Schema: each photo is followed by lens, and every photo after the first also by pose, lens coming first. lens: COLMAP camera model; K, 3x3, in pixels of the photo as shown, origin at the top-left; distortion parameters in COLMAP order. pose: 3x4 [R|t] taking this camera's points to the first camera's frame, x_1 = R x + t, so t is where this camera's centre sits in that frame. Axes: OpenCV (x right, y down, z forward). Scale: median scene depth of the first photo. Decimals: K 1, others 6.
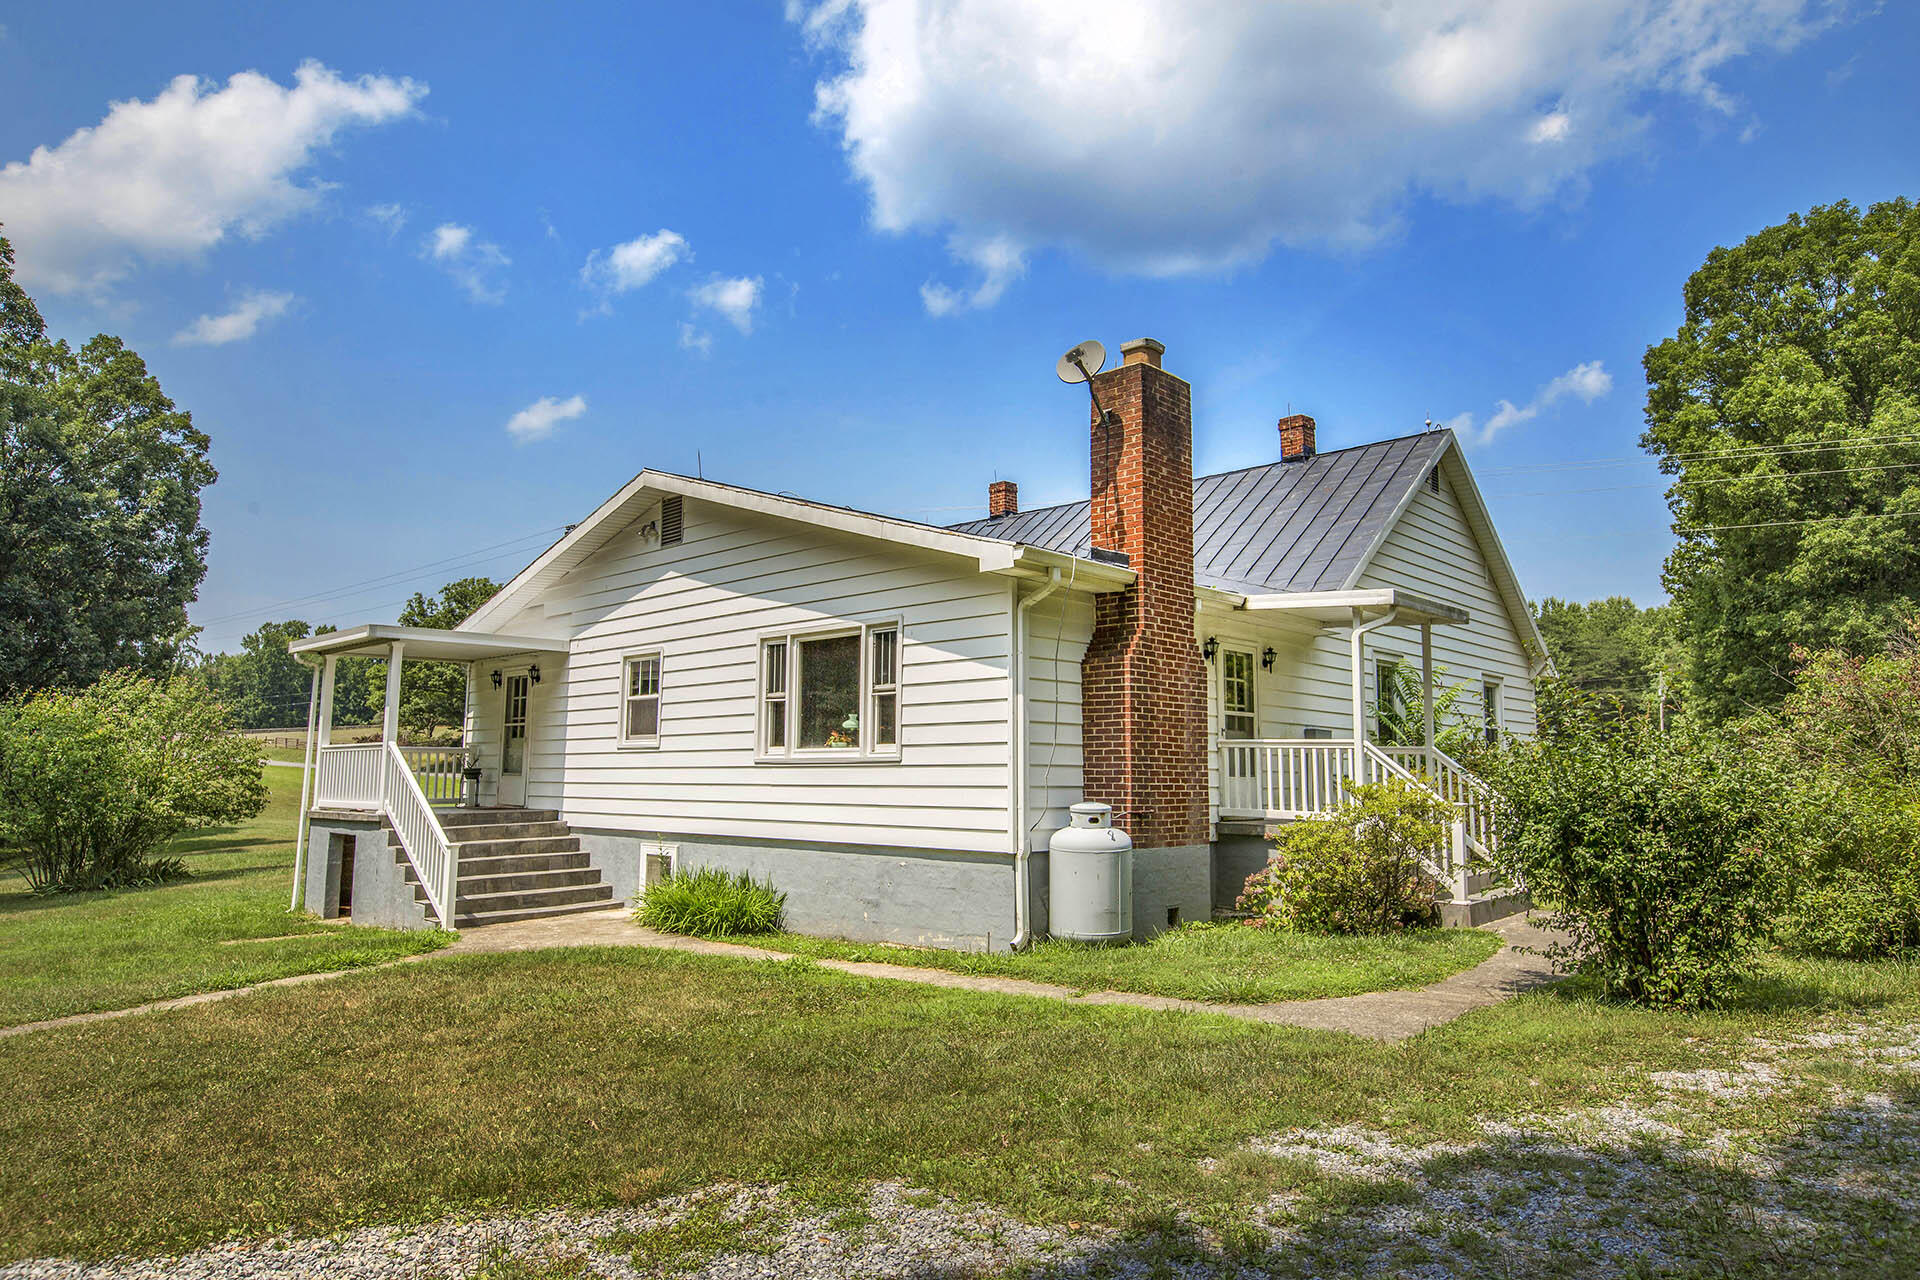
lens RADIAL K [[1157.4, 0, 960.0], [0, 1157.4, 640.0], [0, 0, 1]] dist [-0.016063, 0.001092]
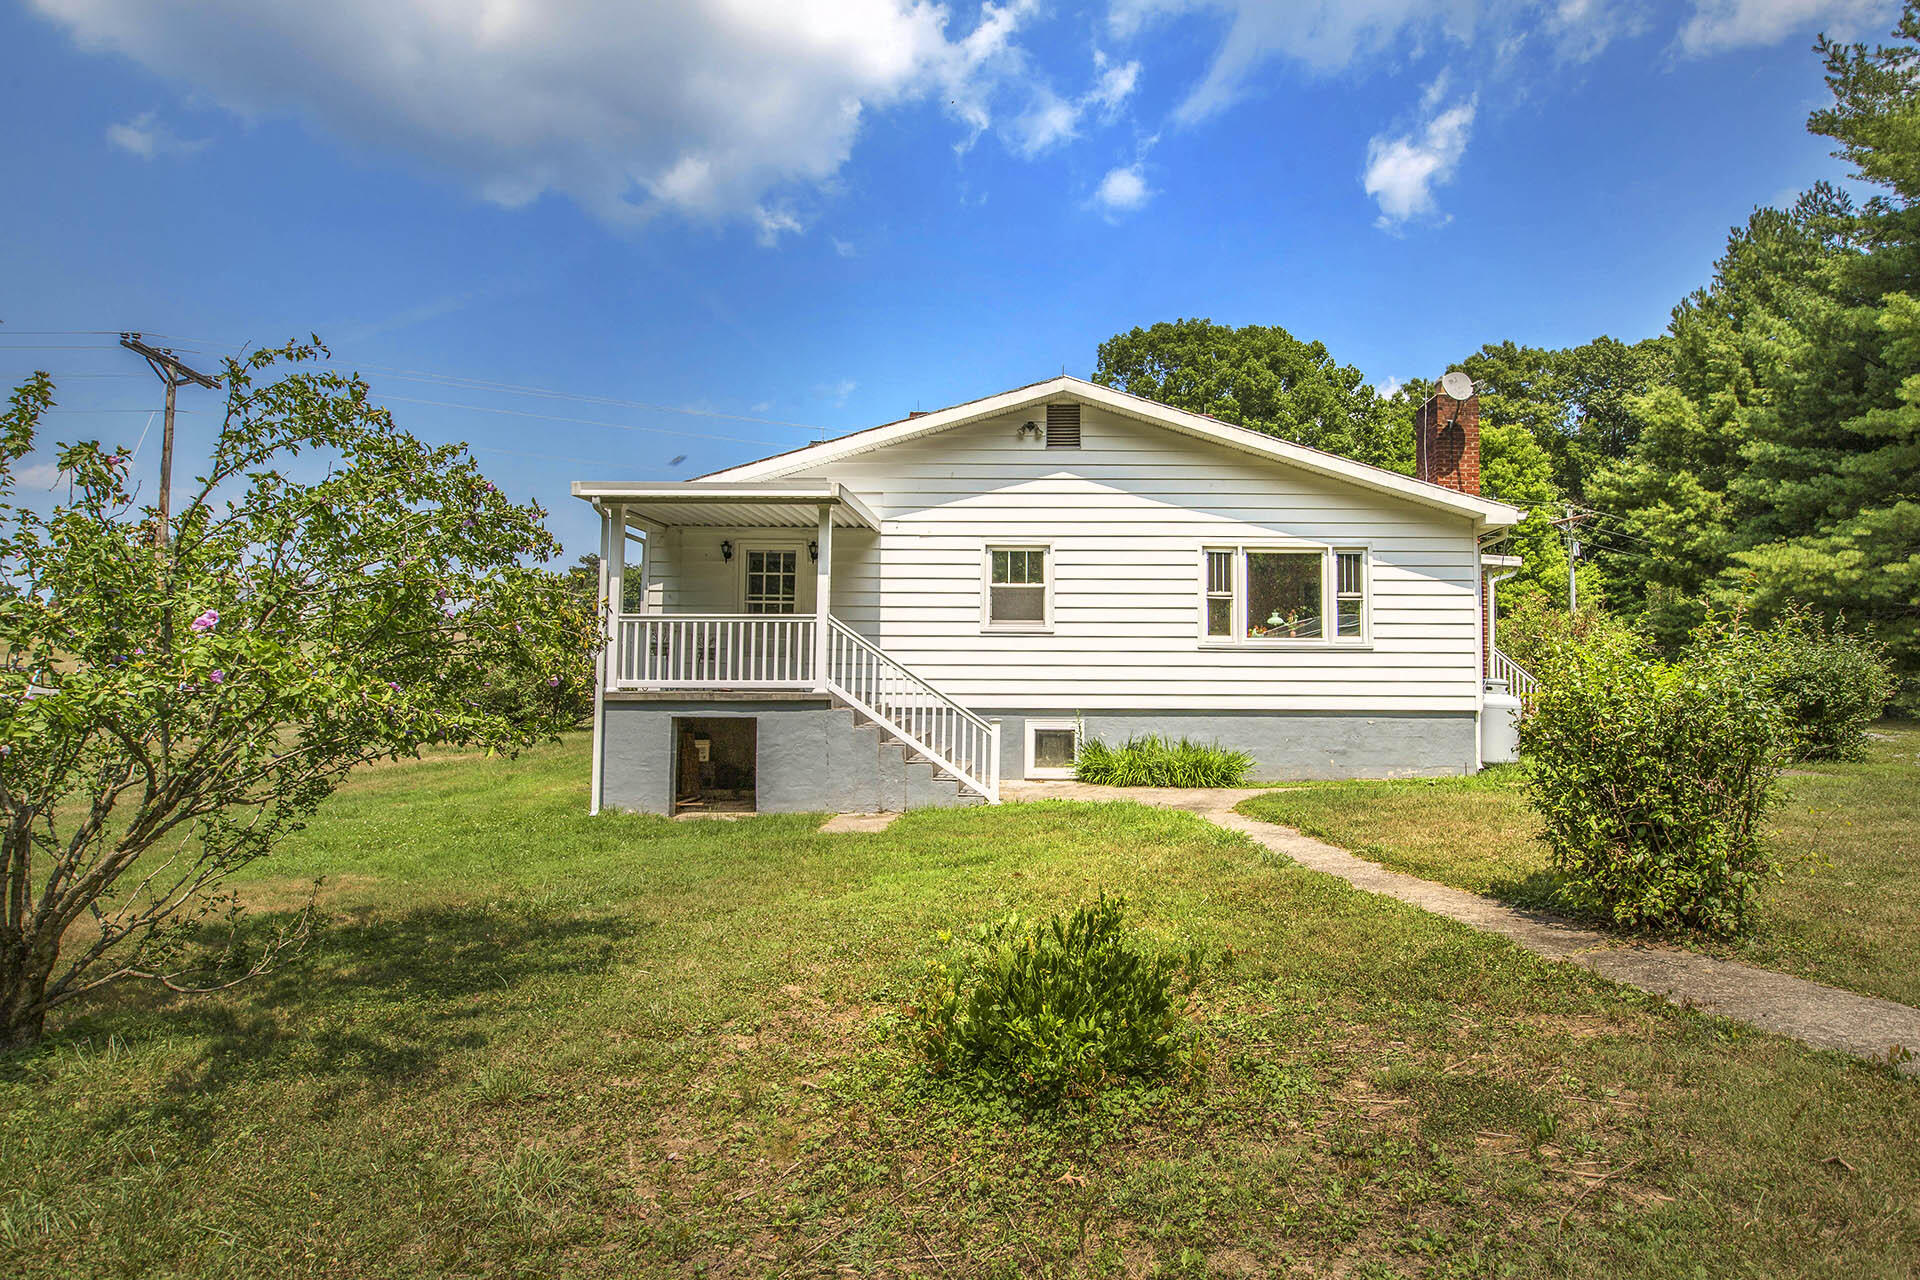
lens RADIAL K [[1067.9, 0, 957.6], [0, 1067.9, 663.2], [0, 0, 1]] dist [0.005797, 0.000137]
pose [[0.723798, 0.026545, 0.689501, -0.991170], [-0.084541, 0.995143, 0.050434, 0.075817], [-0.684813, -0.094795, 0.722527, 0.317159]]
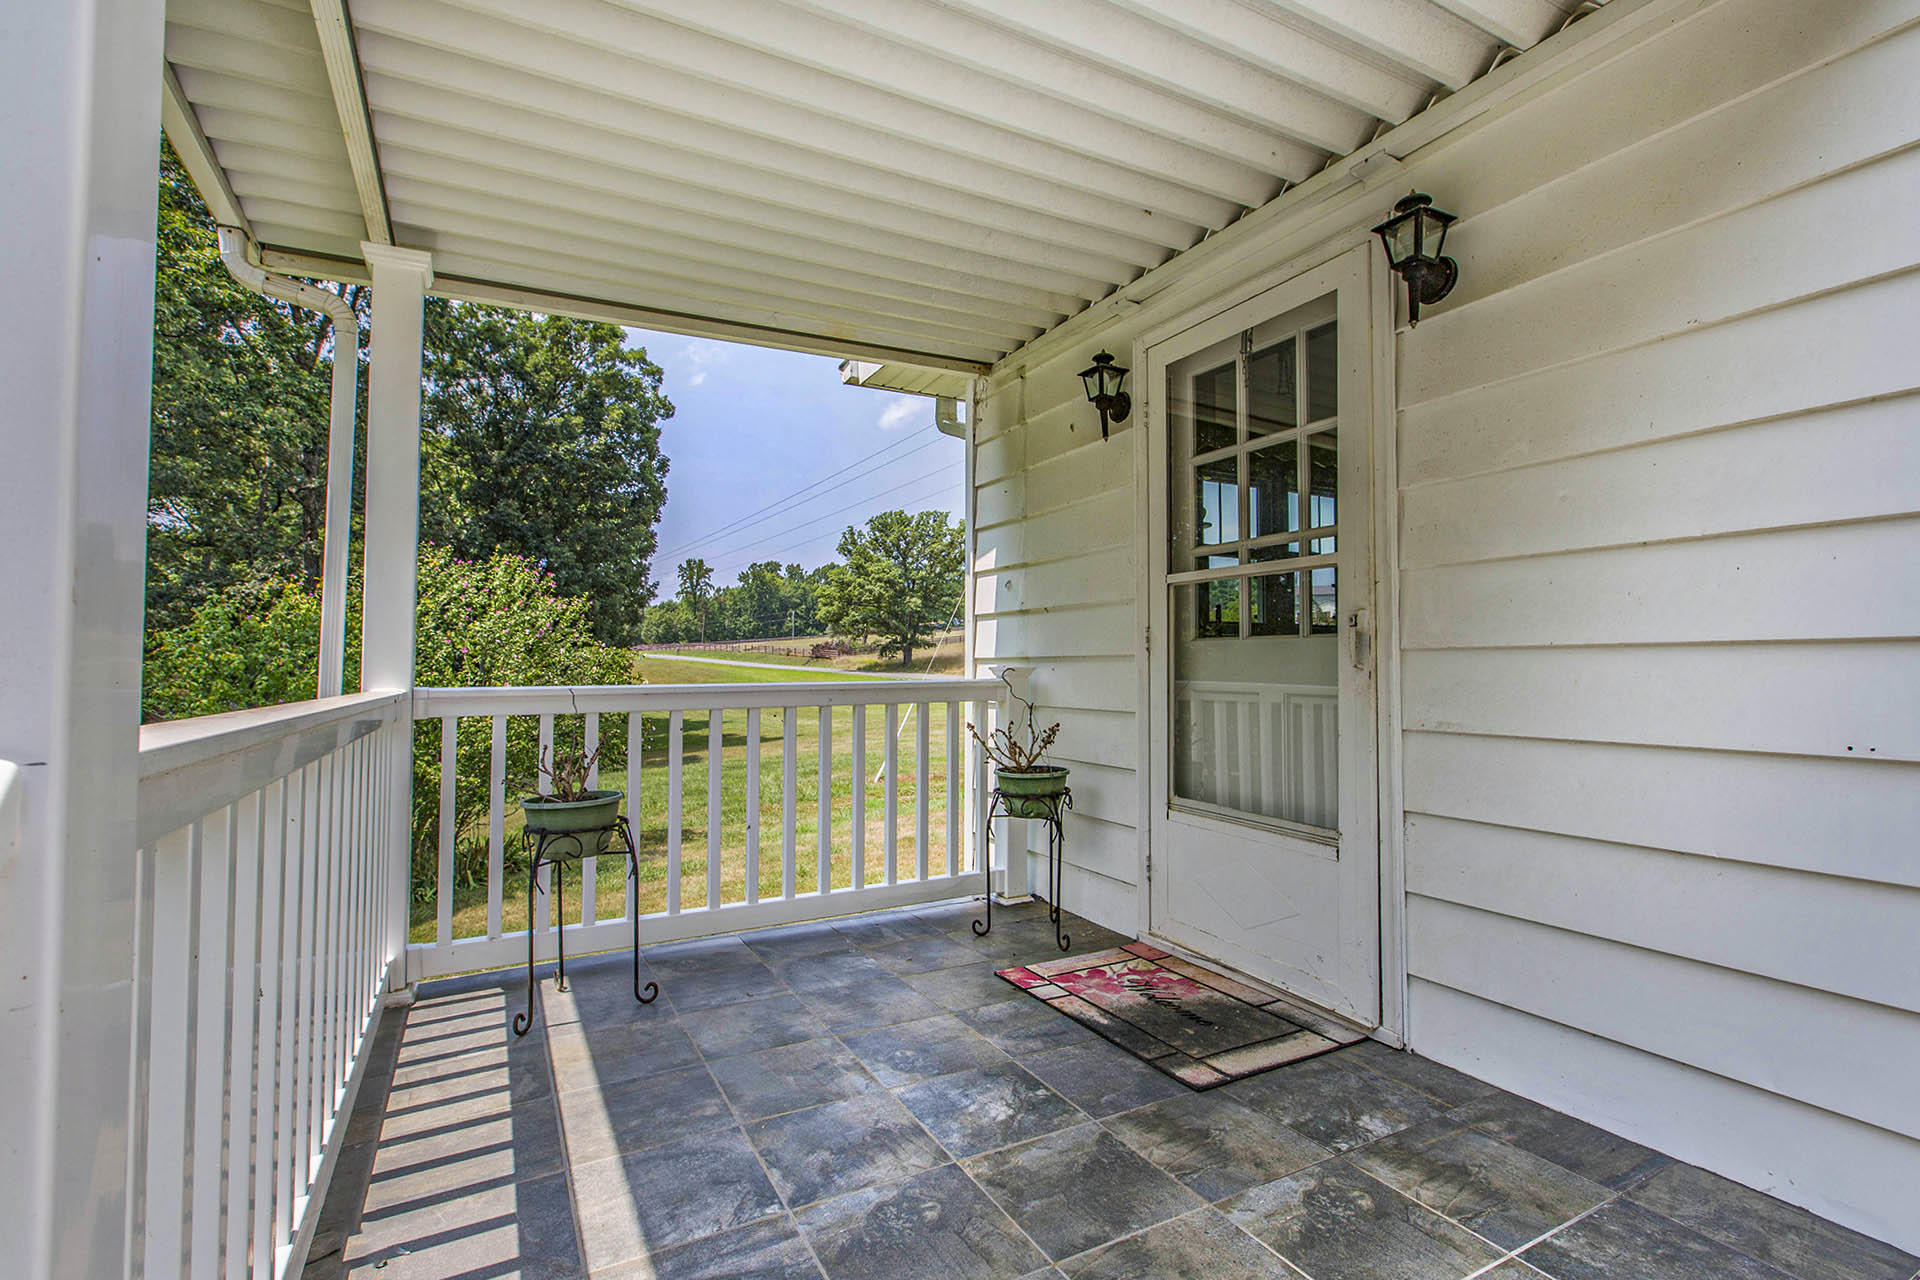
lens RADIAL K [[891.9, 0, 960.8], [0, 891.9, 647.6], [0, 0, 1]] dist [0.000378, -0.000002]
pose [[0.948452, -0.010665, -0.316741, -0.440765], [0.039779, 0.995536, 0.085592, 0.081909], [0.314414, -0.093780, 0.944642, 0.961877]]
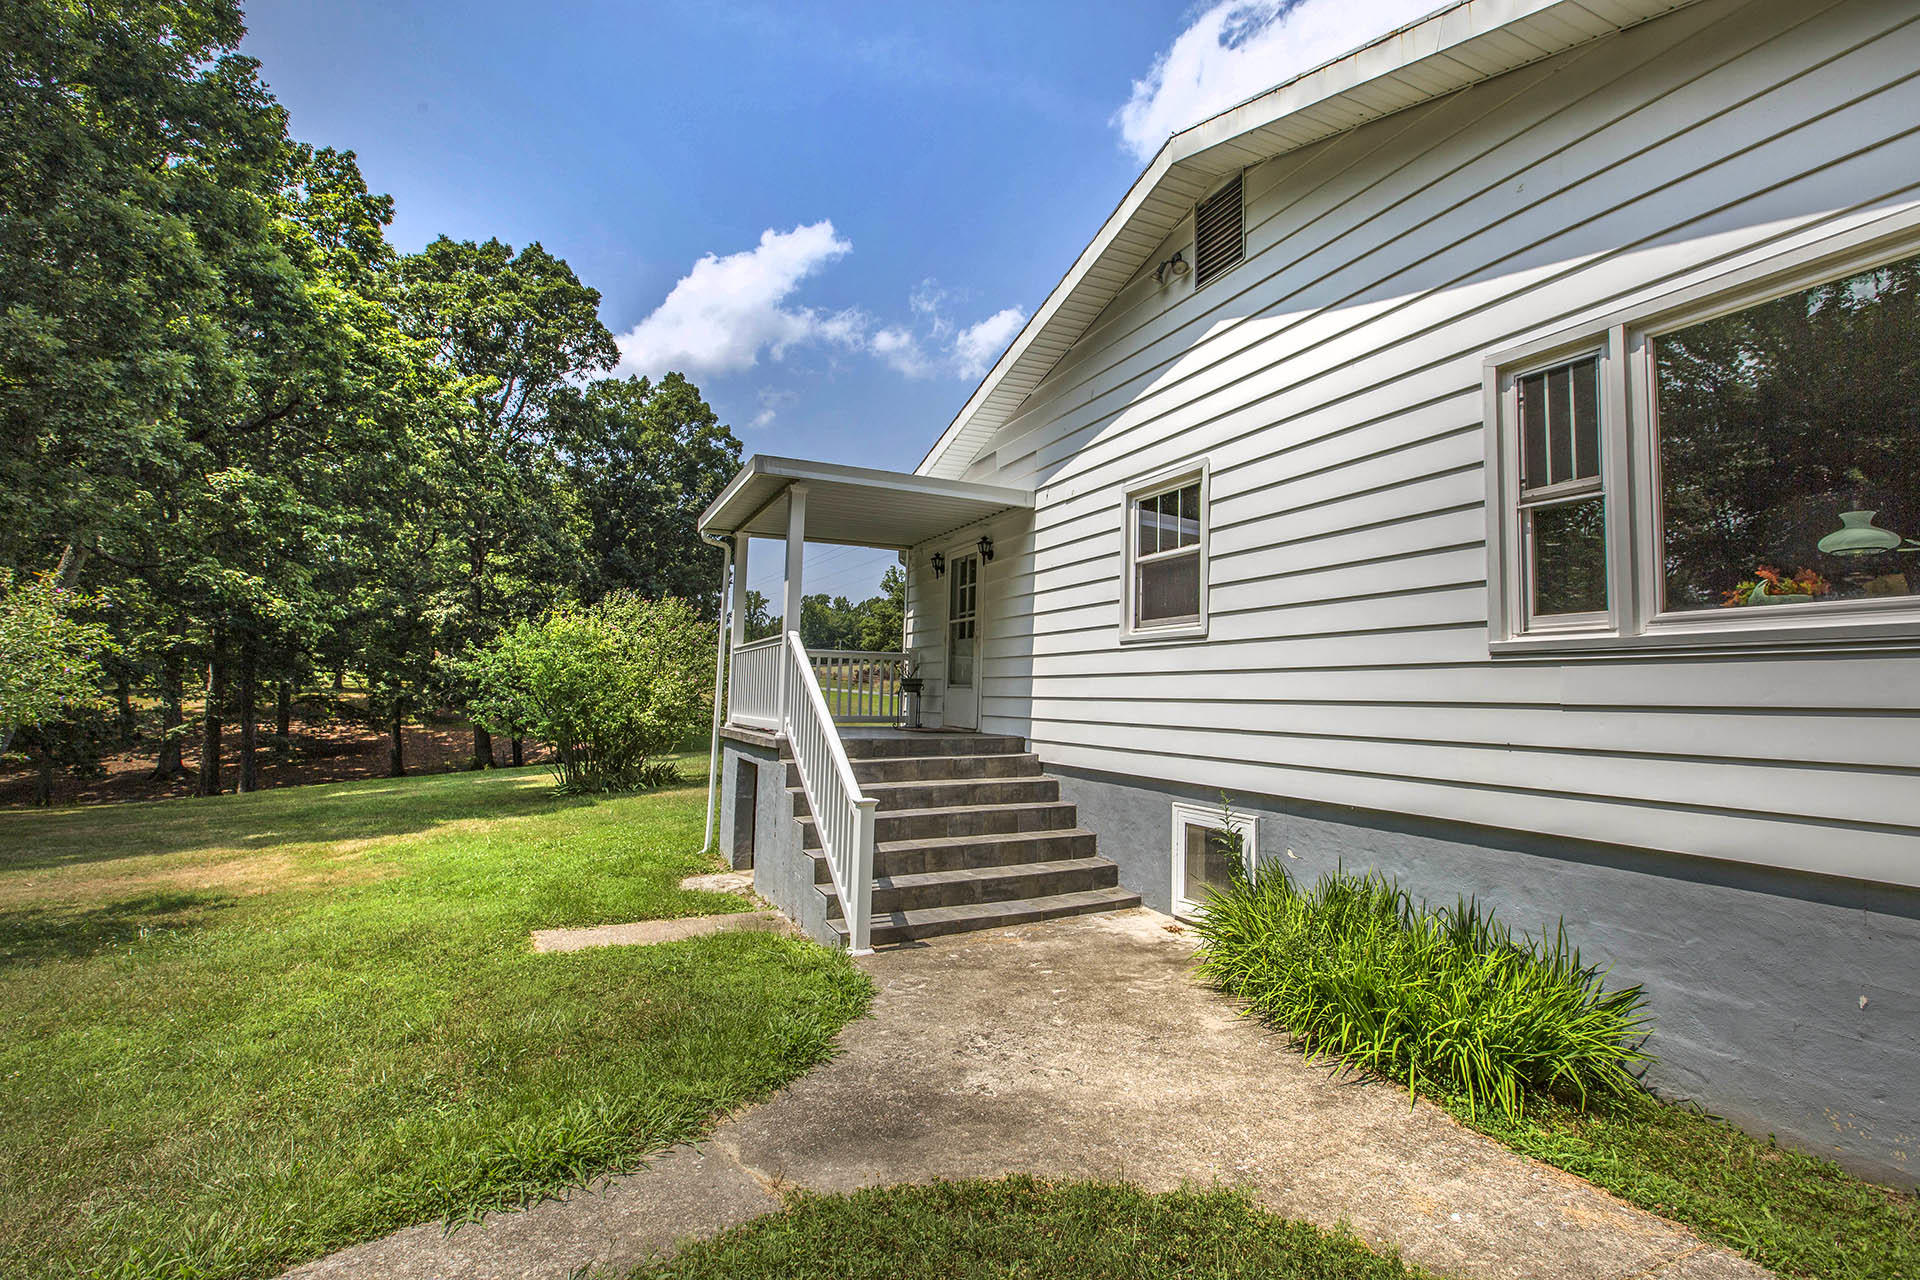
lens RADIAL K [[848.7, 0, 956.2], [0, 848.7, 633.0], [0, 0, 1]] dist [0.000558, 0.000133]
pose [[0.931829, -0.008445, -0.362800, -0.217159], [0.021066, 0.999302, 0.030846, 0.074011], [0.362286, -0.036386, 0.931356, 0.556353]]
